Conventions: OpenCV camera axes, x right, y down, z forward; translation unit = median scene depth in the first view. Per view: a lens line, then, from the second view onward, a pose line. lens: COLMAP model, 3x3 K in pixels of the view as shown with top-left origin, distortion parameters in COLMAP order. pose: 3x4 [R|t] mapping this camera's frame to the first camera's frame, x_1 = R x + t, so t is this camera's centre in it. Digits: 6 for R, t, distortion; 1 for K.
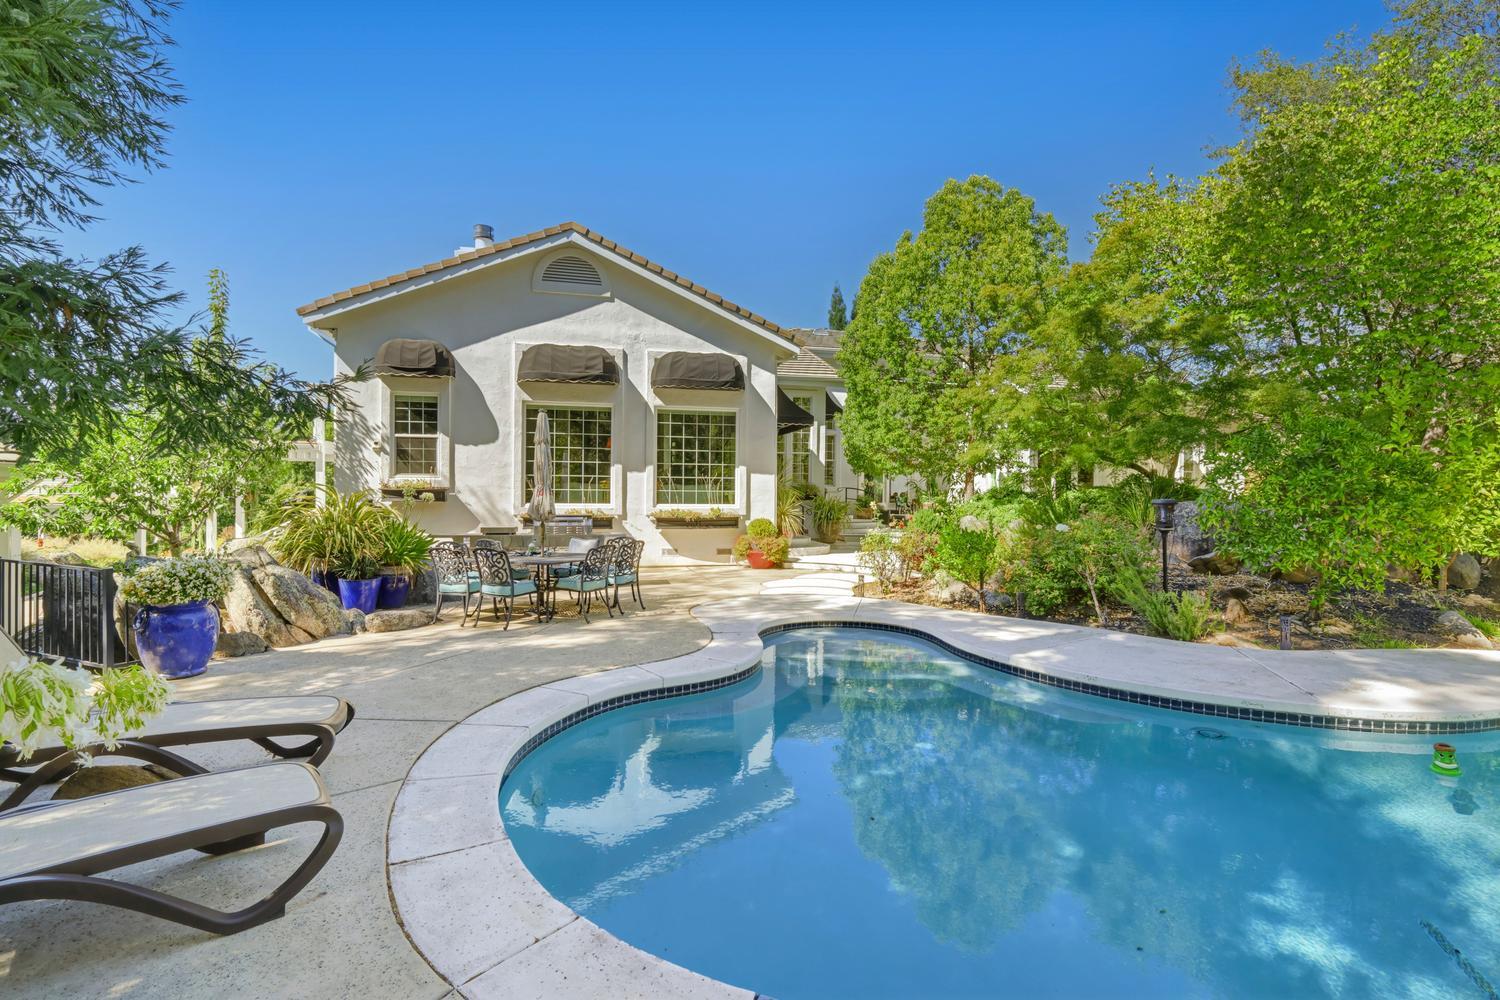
lens RADIAL K [[727.2, 0, 729.3], [0, 727.2, 508.2], [0, 0, 1]] dist [-0.004465, 0.002135]
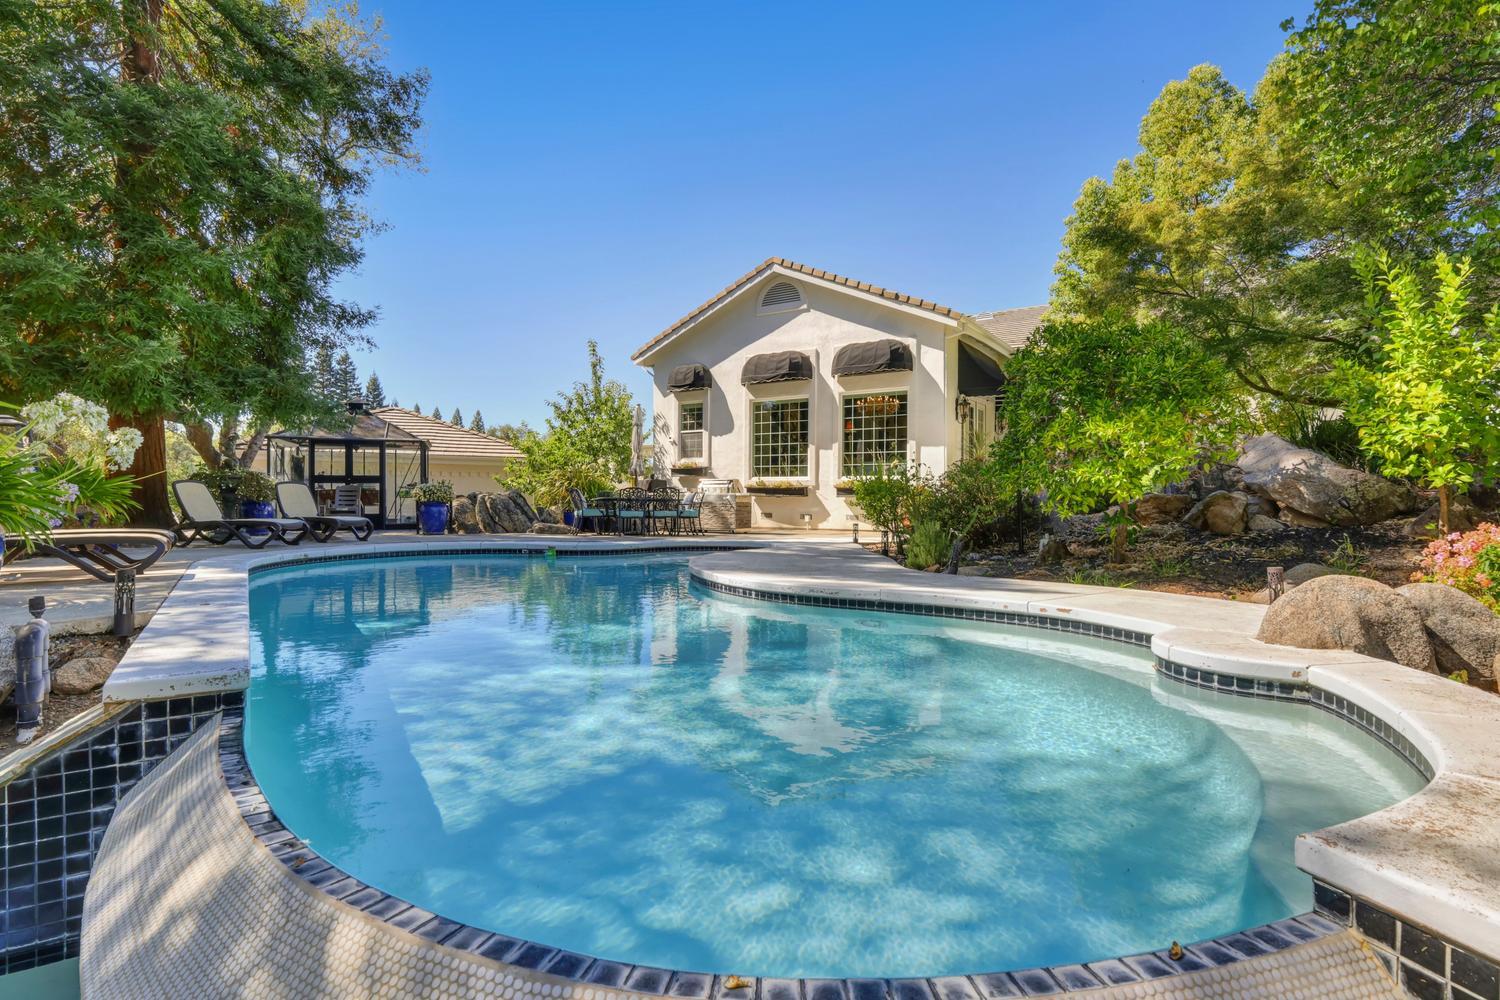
lens RADIAL K [[727.2, 0, 752.5], [0, 727.2, 492.5], [0, 0, 1]] dist [-0.004465, 0.002135]
pose [[0.681582, 0.001764, -0.731740, 0.683319], [0.000511, 0.999996, 0.002887, 0.017713], [0.731742, -0.002342, 0.681578, 0.095277]]
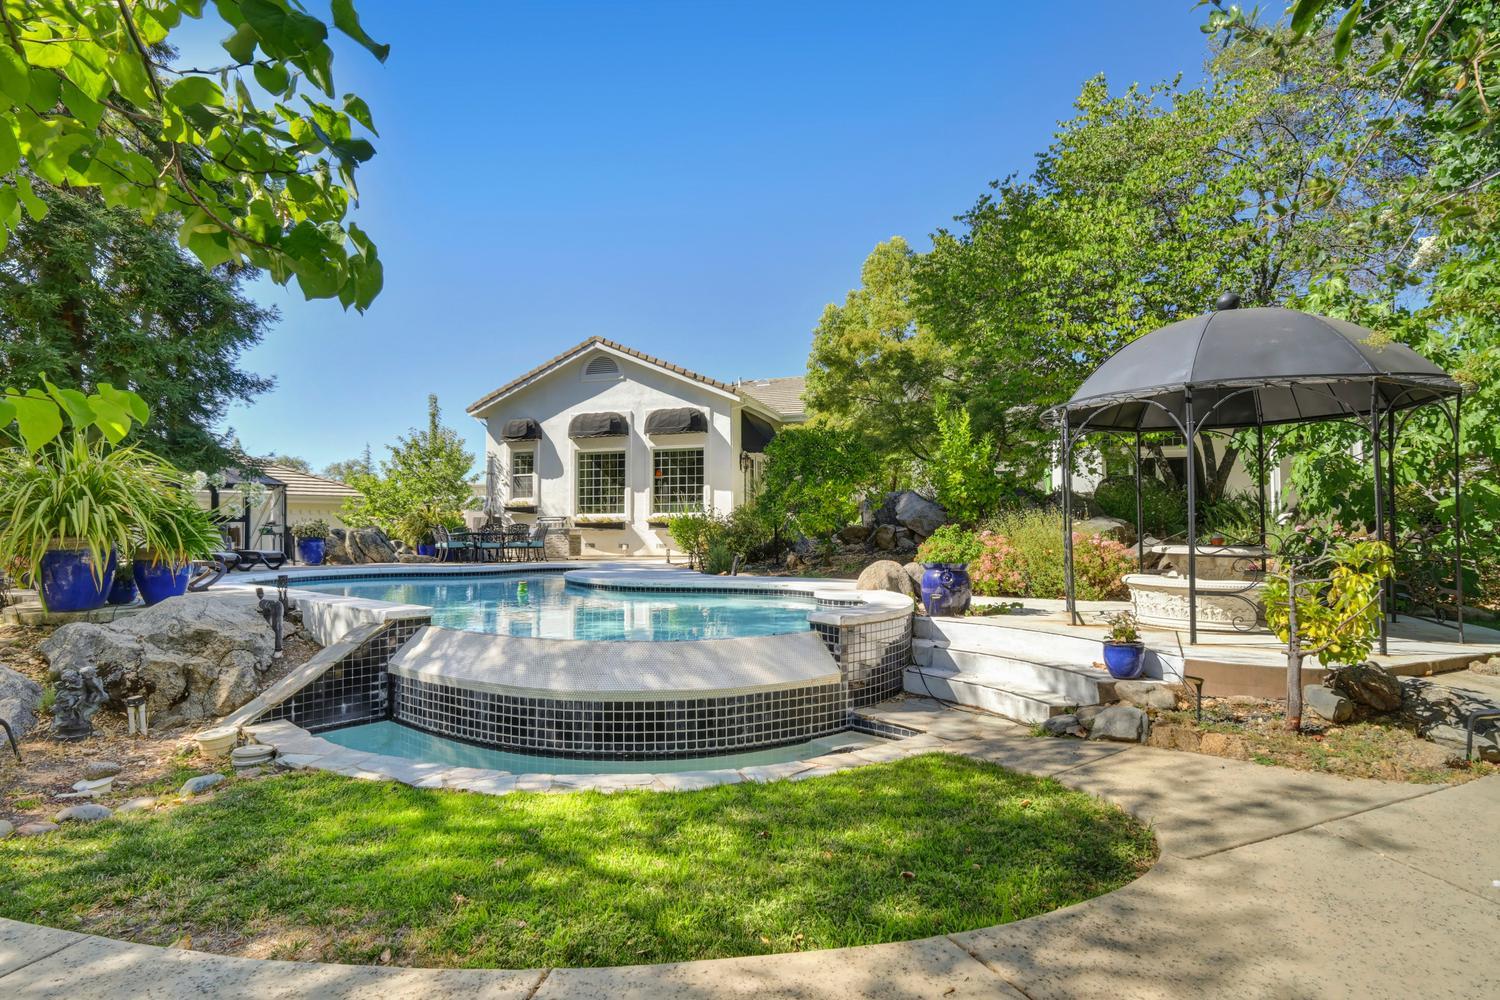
lens RADIAL K [[727.2, 0, 741.5], [0, 727.2, 497.3], [0, 0, 1]] dist [-0.004465, 0.002135]
pose [[0.849968, -0.025487, -0.526217, 0.856887], [0.008836, 0.999378, -0.034132, 0.014038], [0.526759, 0.024361, 0.849665, -0.165227]]
